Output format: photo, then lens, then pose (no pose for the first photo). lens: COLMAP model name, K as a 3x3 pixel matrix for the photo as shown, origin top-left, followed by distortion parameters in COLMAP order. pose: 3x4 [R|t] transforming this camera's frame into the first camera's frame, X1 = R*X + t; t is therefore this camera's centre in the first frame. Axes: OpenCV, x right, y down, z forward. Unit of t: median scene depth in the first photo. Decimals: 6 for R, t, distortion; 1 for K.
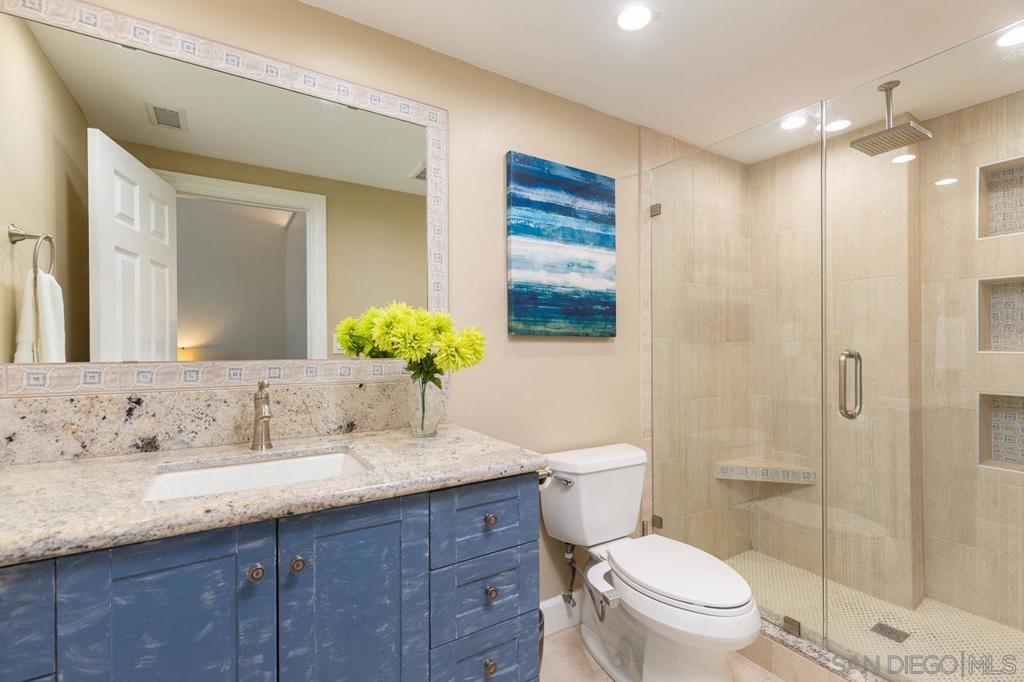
lens RADIAL K [[463.8, 0, 510.3], [0, 463.8, 343.8], [0, 0, 1]] dist [-0.000998, -0.000164]
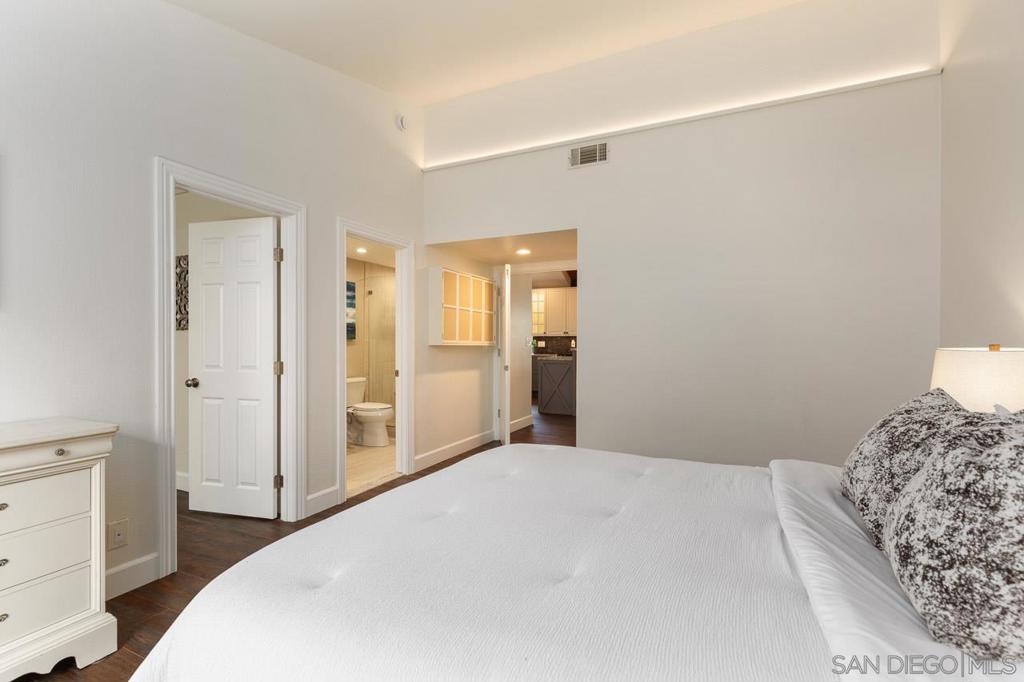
lens RADIAL K [[463.8, 0, 511.6], [0, 463.8, 339.8], [0, 0, 1]] dist [-0.000998, -0.000164]
pose [[0.843596, -0.000015, 0.536978, -0.480667], [-0.000263, 1.000000, 0.000440, -0.012083], [-0.536978, -0.000513, 0.843596, -1.866030]]
